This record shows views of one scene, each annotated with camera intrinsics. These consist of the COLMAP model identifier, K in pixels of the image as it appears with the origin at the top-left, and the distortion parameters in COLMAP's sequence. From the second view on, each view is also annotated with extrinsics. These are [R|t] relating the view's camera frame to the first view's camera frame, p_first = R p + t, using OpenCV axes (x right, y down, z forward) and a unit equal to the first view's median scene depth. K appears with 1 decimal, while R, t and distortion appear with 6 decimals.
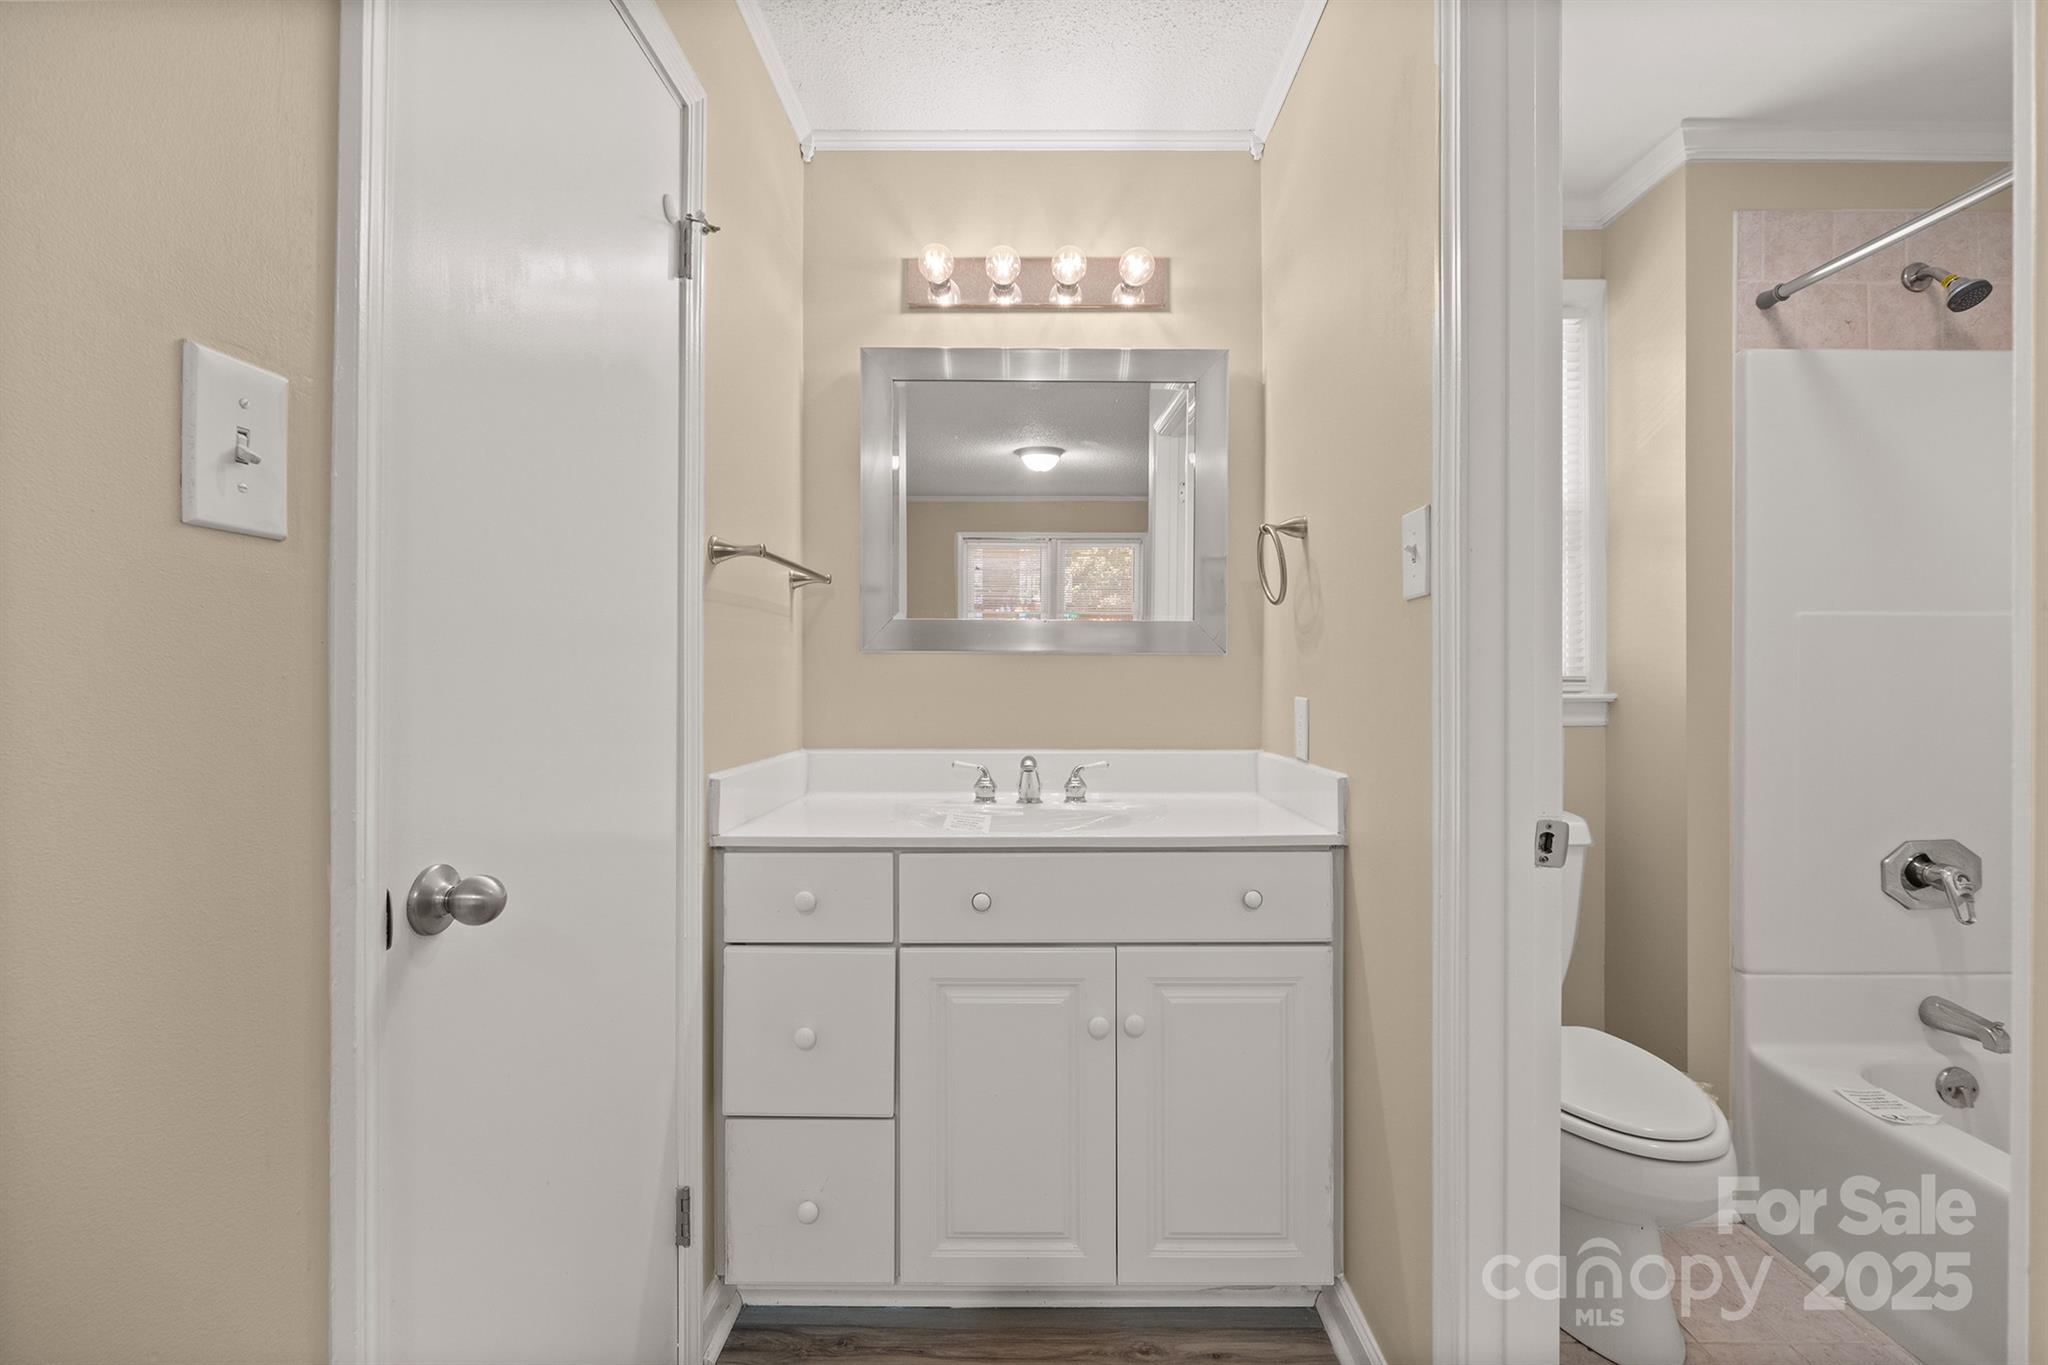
lens RADIAL K [[863.1, 0, 1031.5], [0, 863.1, 670.0], [0, 0, 1]] dist [-0.005653, -0.001180]
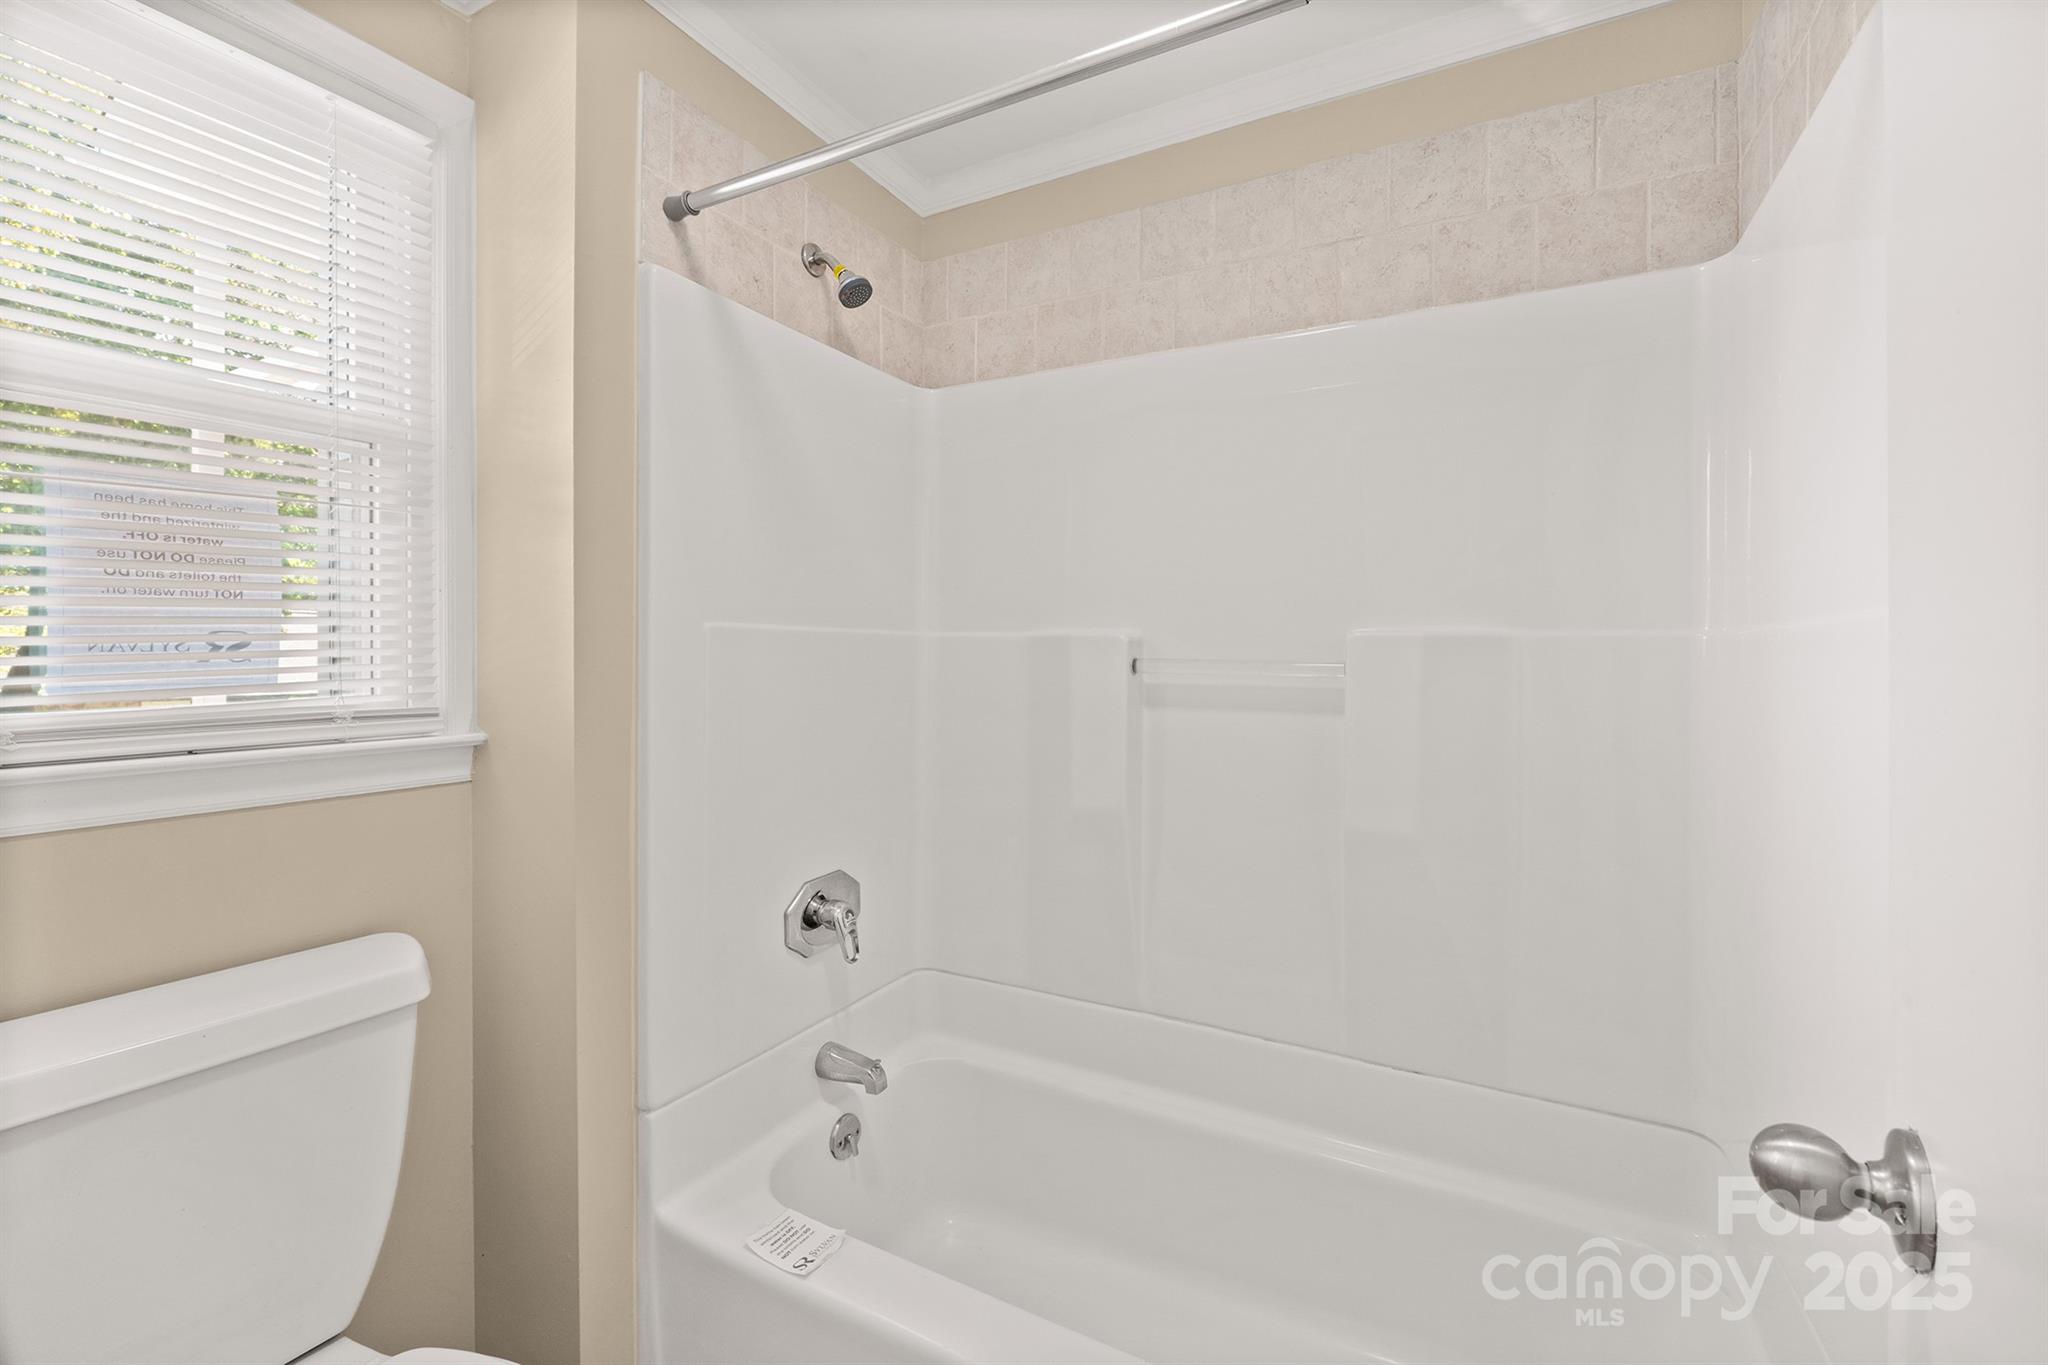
lens RADIAL K [[863.1, 0, 1022.9], [0, 863.1, 664.4], [0, 0, 1]] dist [-0.005653, -0.001180]
pose [[0.477449, -0.005629, 0.878642, 0.337046], [-0.002961, 0.999963, 0.008015, -0.035819], [-0.878655, -0.006428, 0.477415, 0.367839]]
